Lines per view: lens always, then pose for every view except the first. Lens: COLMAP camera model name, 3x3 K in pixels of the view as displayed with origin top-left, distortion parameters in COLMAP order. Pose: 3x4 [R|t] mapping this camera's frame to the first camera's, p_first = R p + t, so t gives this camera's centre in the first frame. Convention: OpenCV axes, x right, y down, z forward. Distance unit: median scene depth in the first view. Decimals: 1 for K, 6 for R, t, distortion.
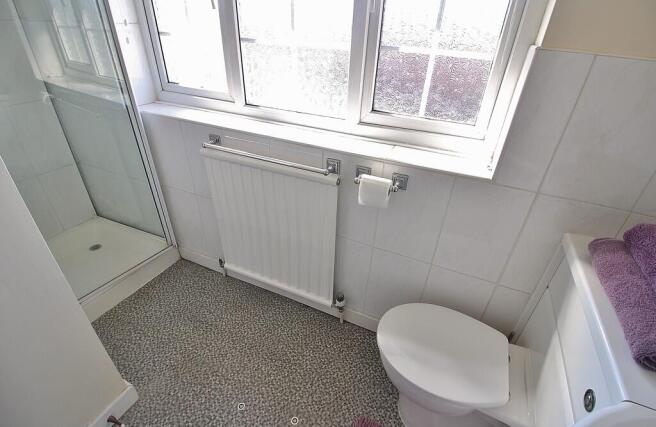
lens RADIAL K [[311.3, 0, 328.0], [0, 311.3, 213.5], [0, 0, 1]] dist [-0.002619, -0.000365]
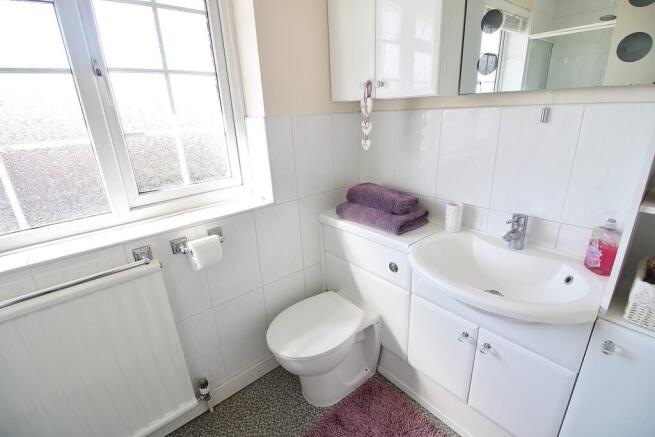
lens RADIAL K [[310.3, 0, 327.5], [0, 310.3, 218.5], [0, 0, 1]] dist [0.001370, 0.000174]
pose [[0.423176, -0.356261, 0.833067, -0.500678], [0.526120, 0.845179, 0.094186, -0.044109], [-0.737645, 0.398436, 0.545095, 0.054625]]
